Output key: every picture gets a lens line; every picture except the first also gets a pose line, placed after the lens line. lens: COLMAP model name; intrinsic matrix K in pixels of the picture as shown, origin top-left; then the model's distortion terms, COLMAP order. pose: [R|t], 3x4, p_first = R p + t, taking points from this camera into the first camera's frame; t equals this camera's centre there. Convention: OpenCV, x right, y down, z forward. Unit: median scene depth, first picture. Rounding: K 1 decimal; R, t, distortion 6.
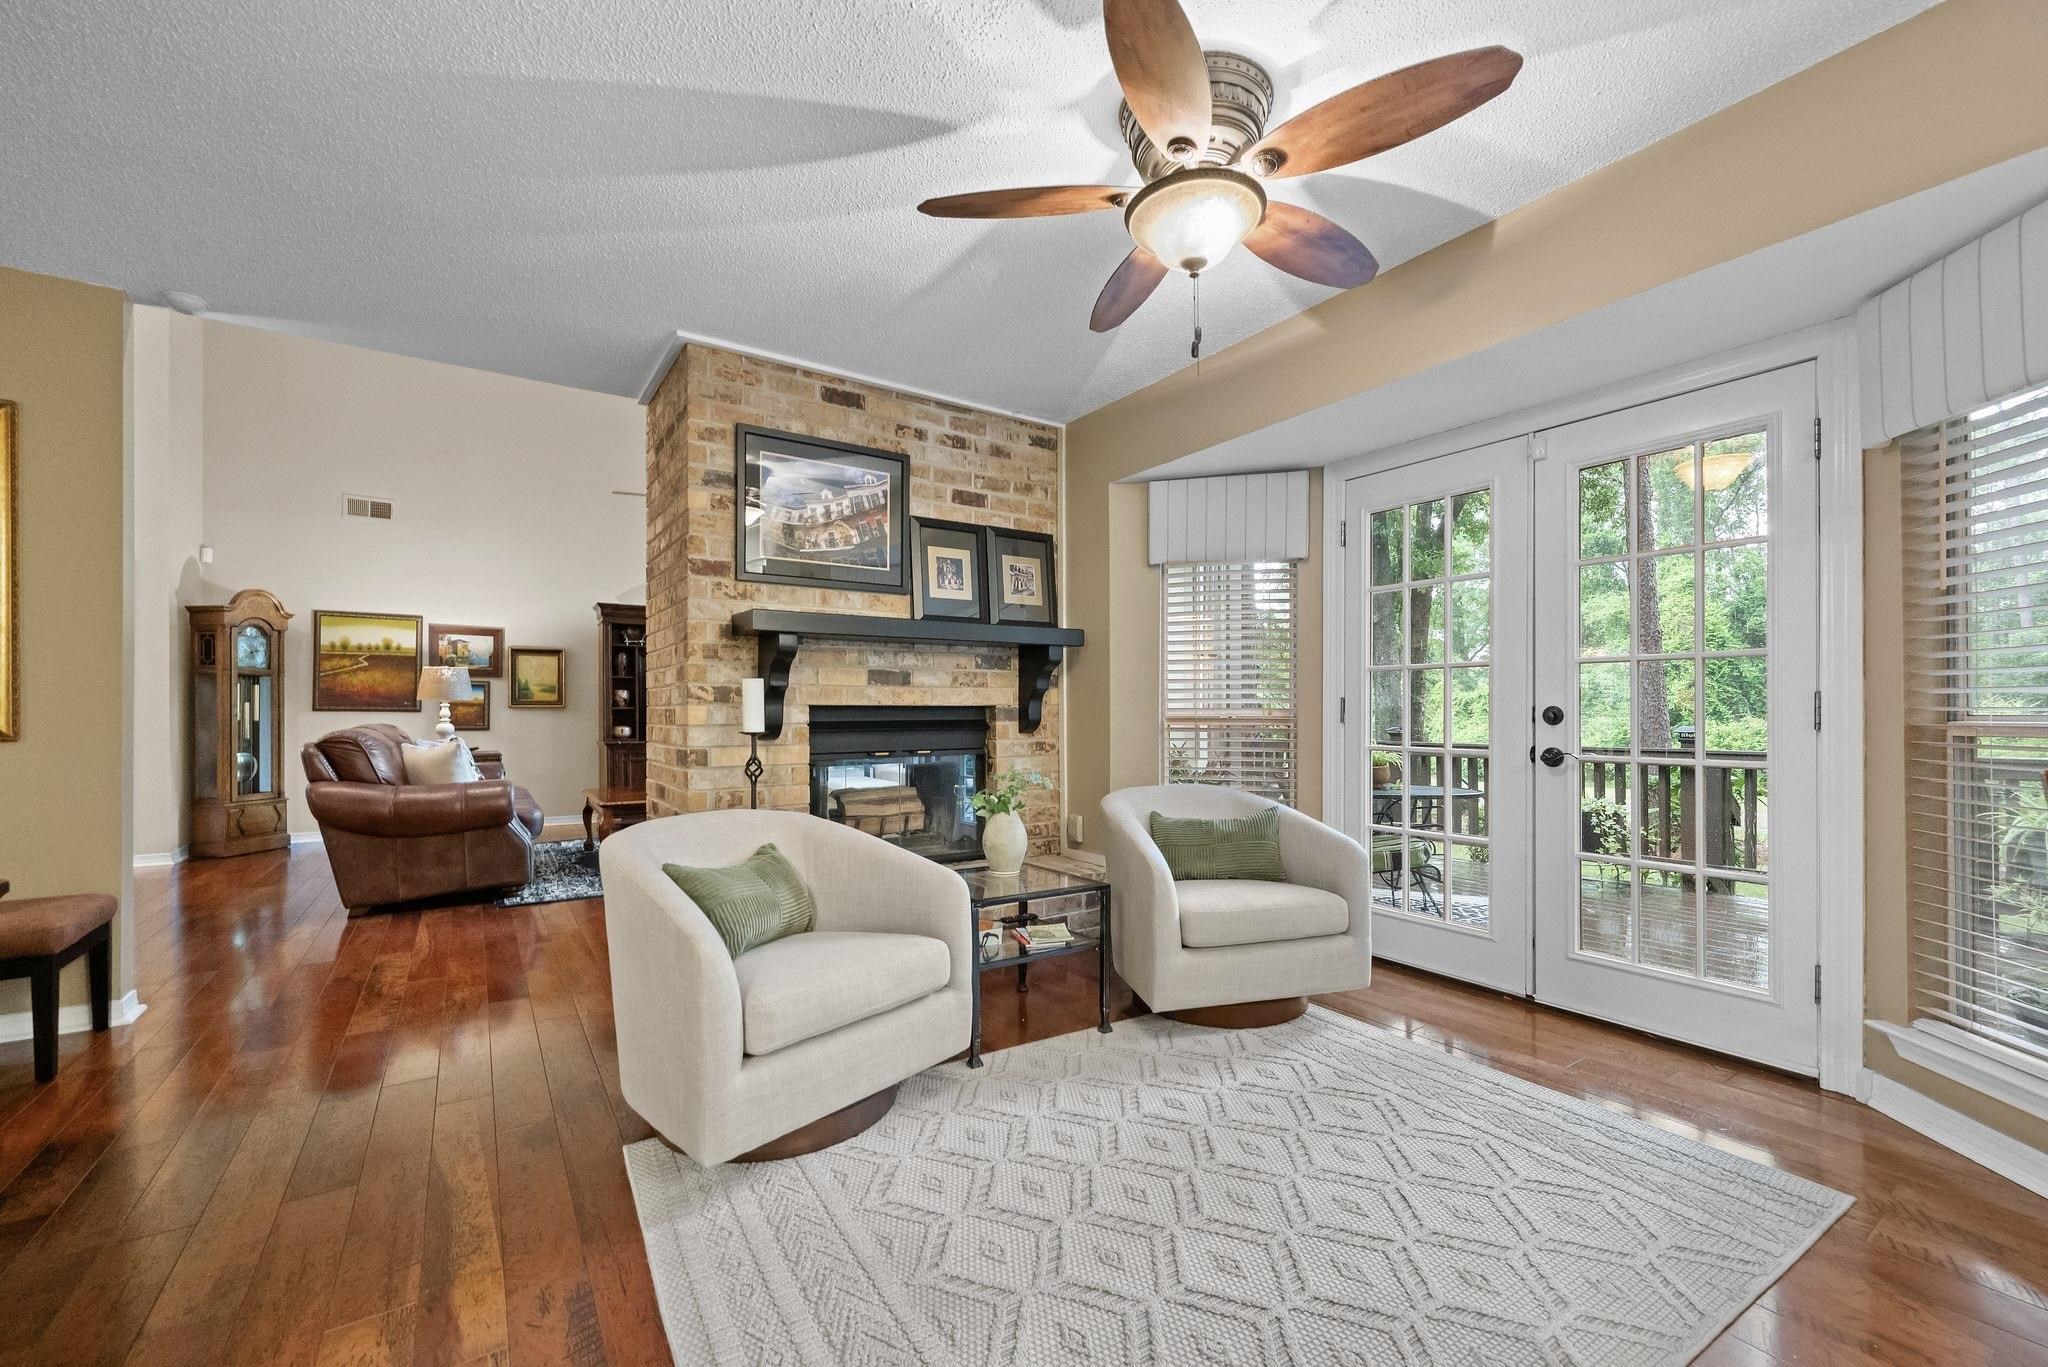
lens RADIAL K [[837.1, 0, 1030.1], [0, 837.1, 712.3], [0, 0, 1]] dist [-0.000402, -0.000056]
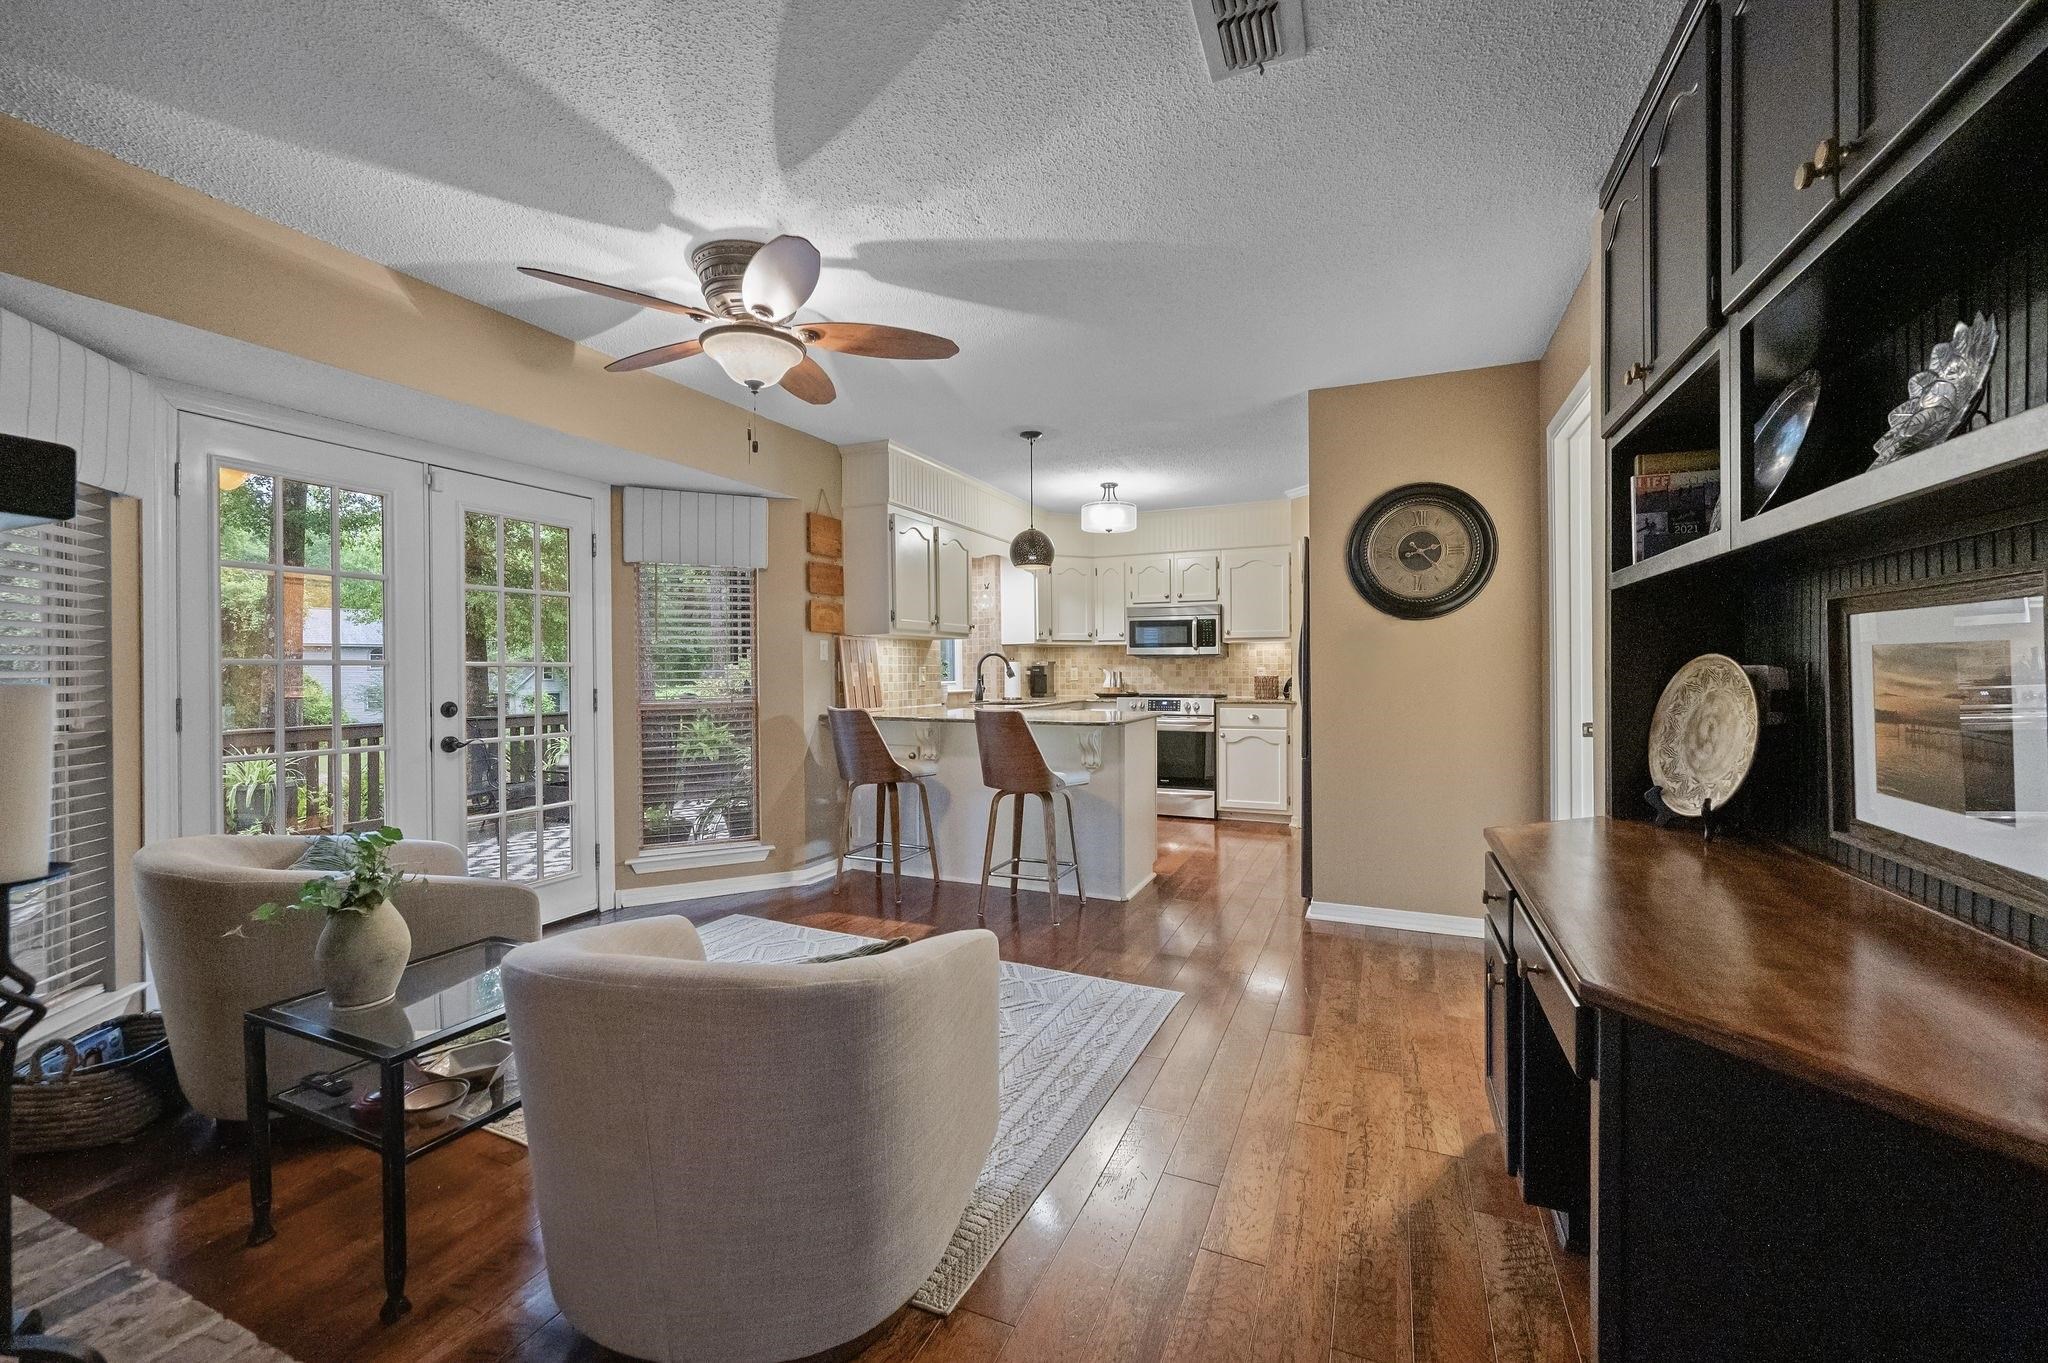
lens RADIAL K [[837.1, 0, 1023.4], [0, 837.1, 672.2], [0, 0, 1]] dist [-0.000402, -0.000056]
pose [[-0.539188, 0.001815, 0.842183, -1.028221], [0.003437, 0.999994, 0.000045, -0.058250], [-0.842178, 0.002919, -0.539191, 1.187914]]
